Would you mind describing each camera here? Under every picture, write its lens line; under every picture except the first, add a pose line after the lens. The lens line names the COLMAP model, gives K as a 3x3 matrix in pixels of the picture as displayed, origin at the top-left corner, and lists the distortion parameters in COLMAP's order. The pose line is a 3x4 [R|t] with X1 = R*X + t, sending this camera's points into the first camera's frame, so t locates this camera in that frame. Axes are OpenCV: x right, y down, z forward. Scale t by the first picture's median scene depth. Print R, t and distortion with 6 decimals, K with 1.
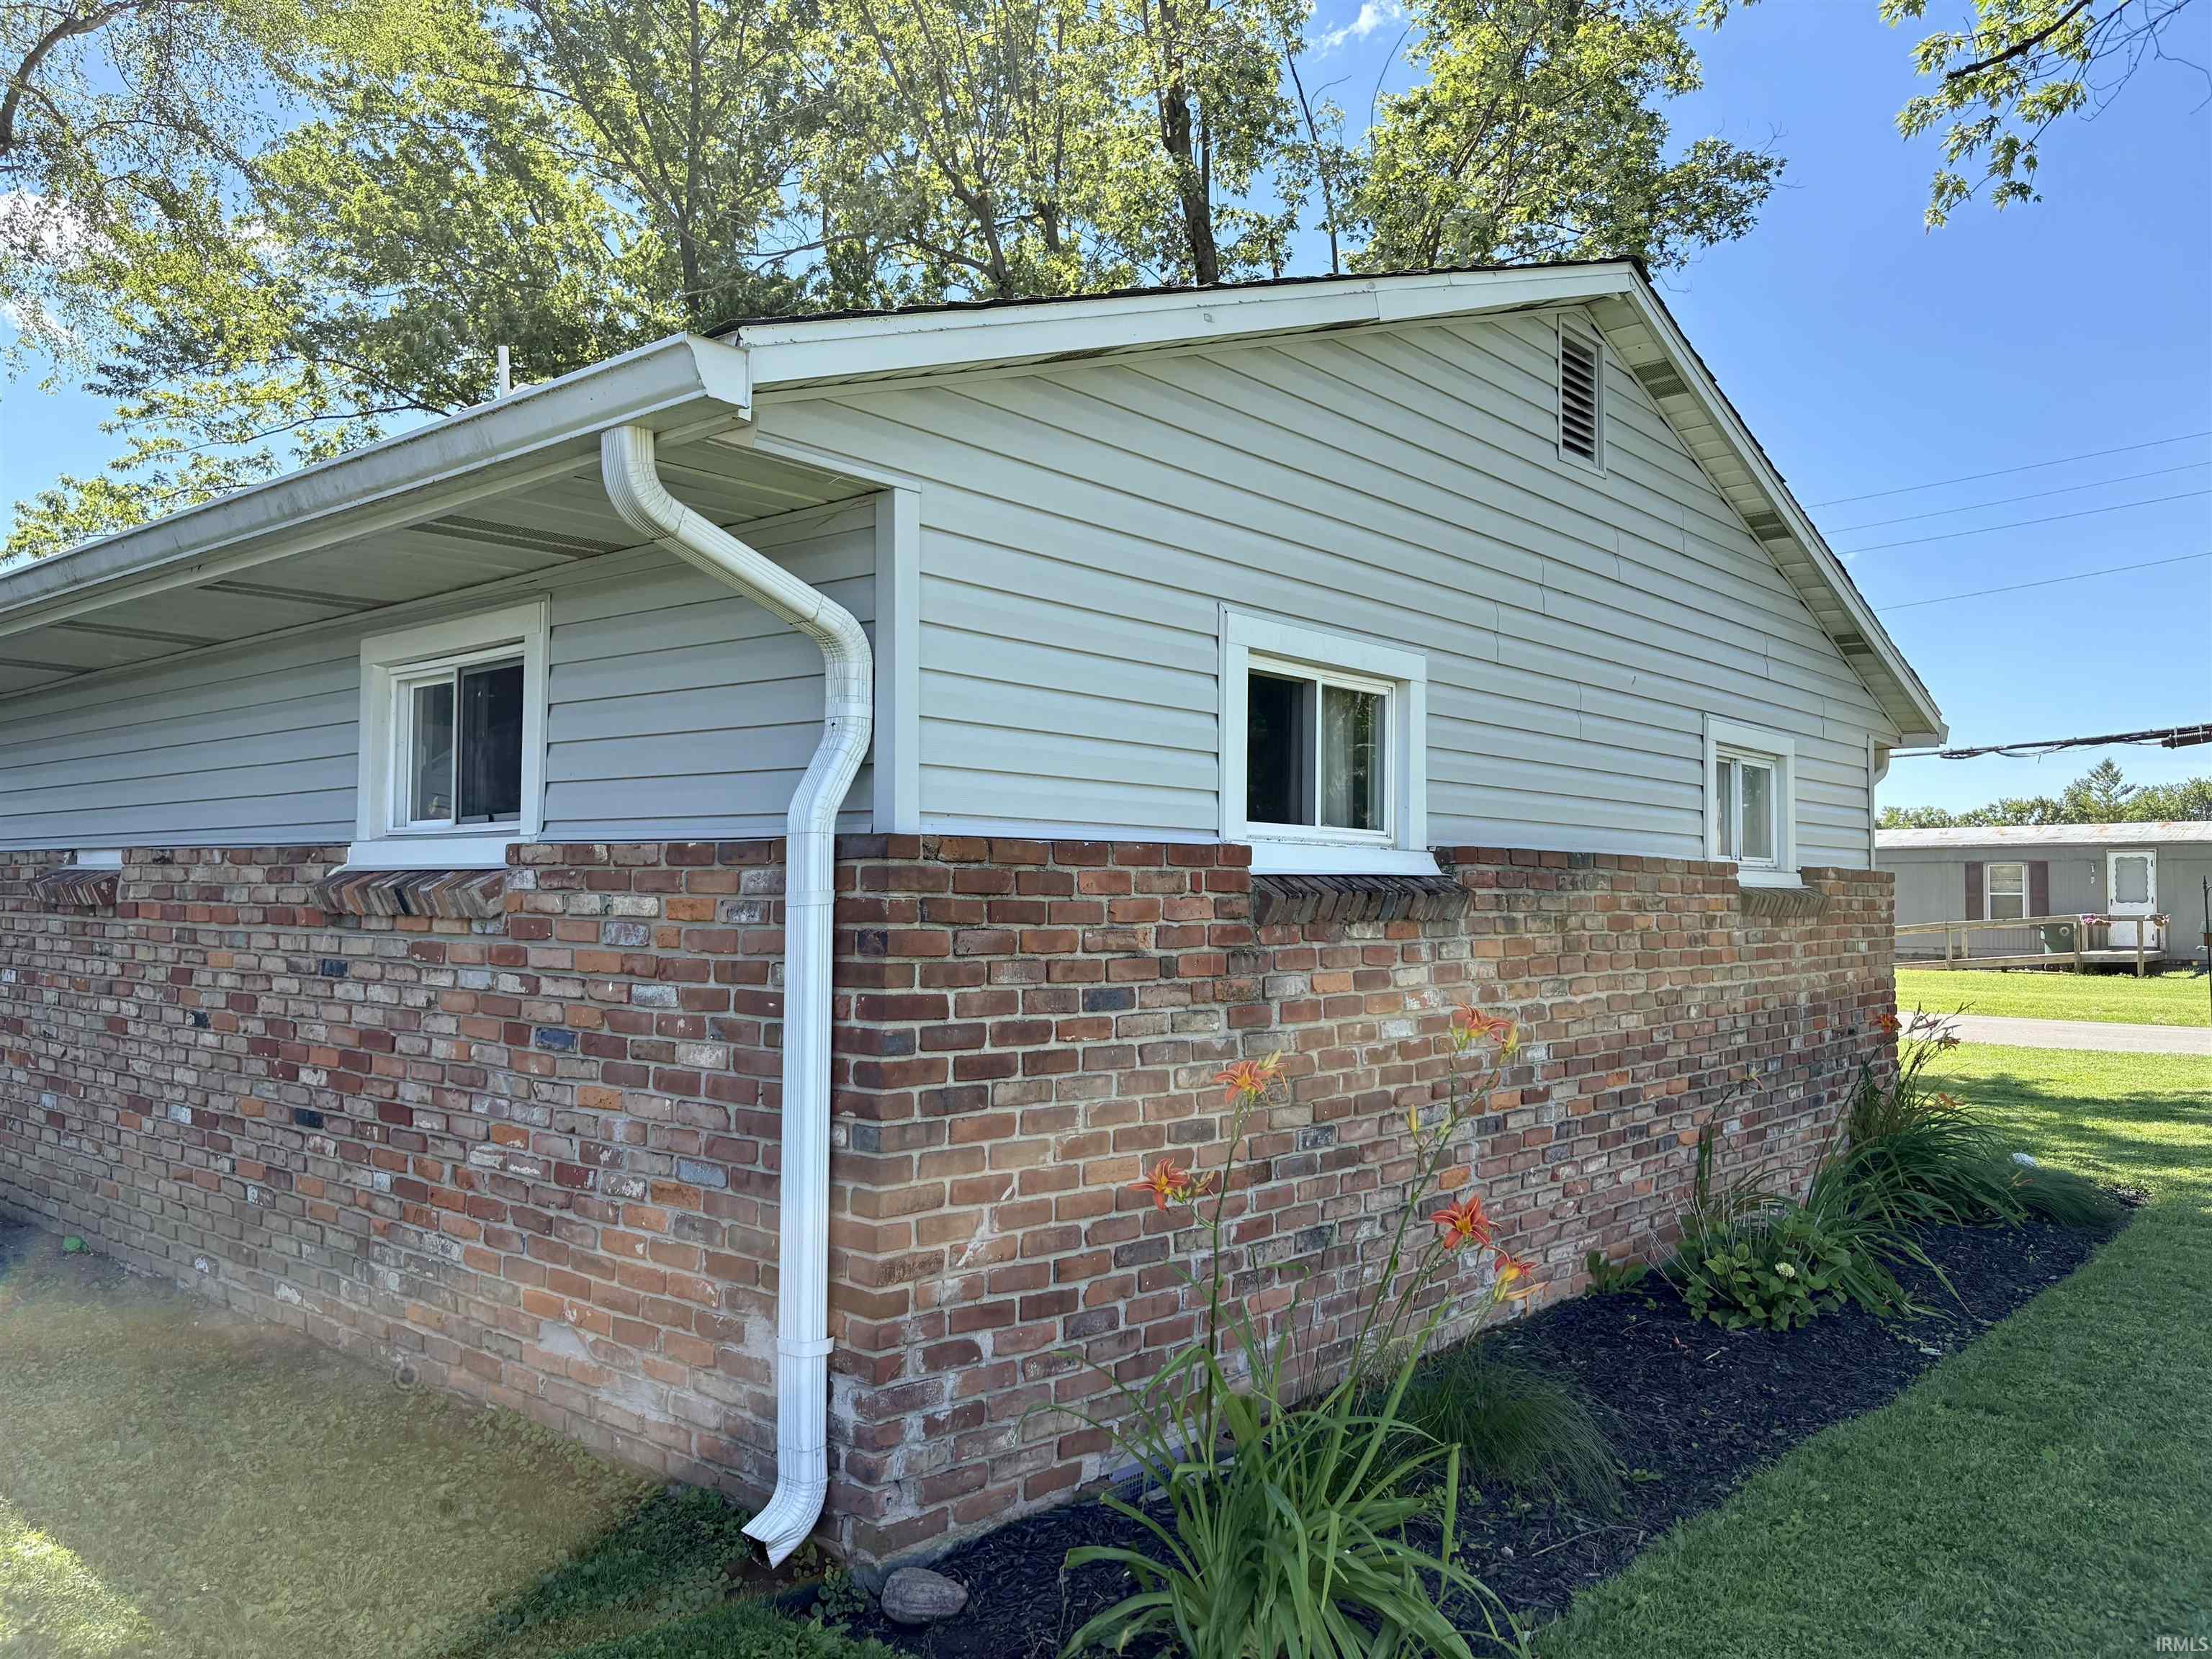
lens RADIAL K [[1648.6, 0, 1106.0], [0, 1648.6, 829.5], [0, 0, 1]] dist [0.051014, -0.002459]
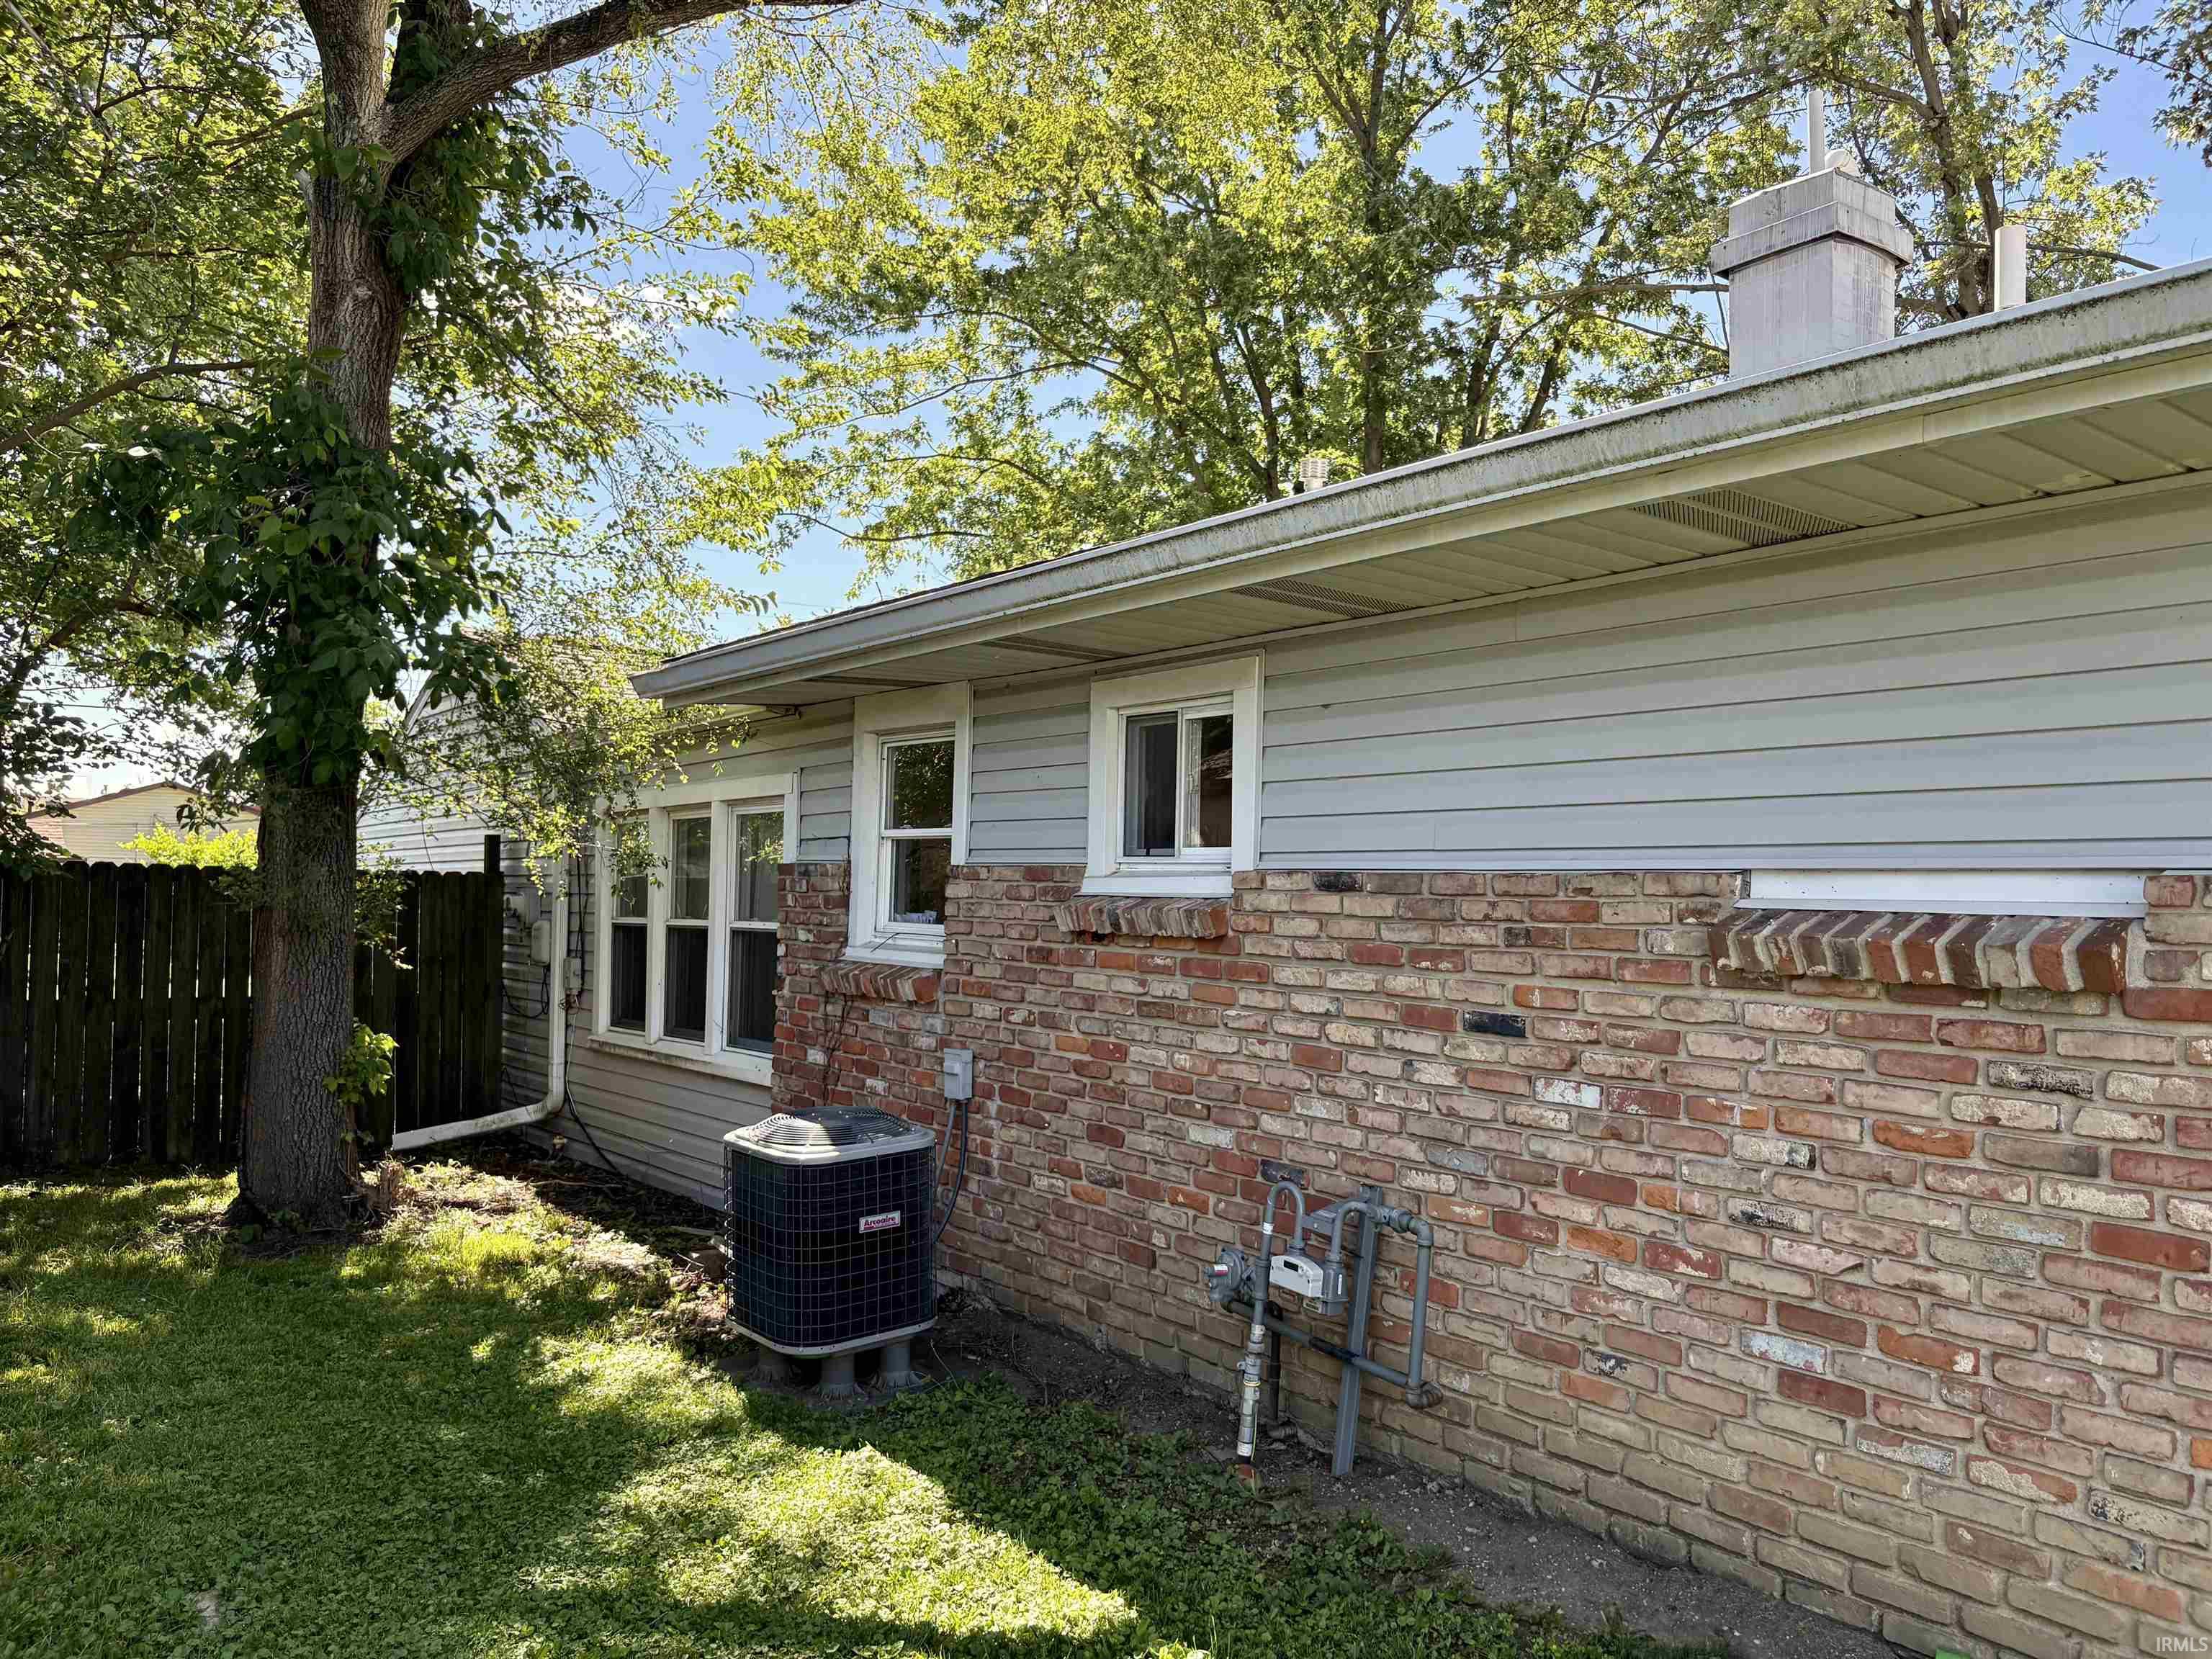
lens RADIAL K [[1694.1, 0, 1106.0], [0, 1694.1, 829.5], [0, 0, 1]] dist [0.005746, 0.000484]
pose [[0.981188, 0.002163, -0.193043, -0.193281], [-0.004819, 0.999900, -0.013286, 0.001912], [0.192995, 0.013966, 0.981100, 0.116447]]
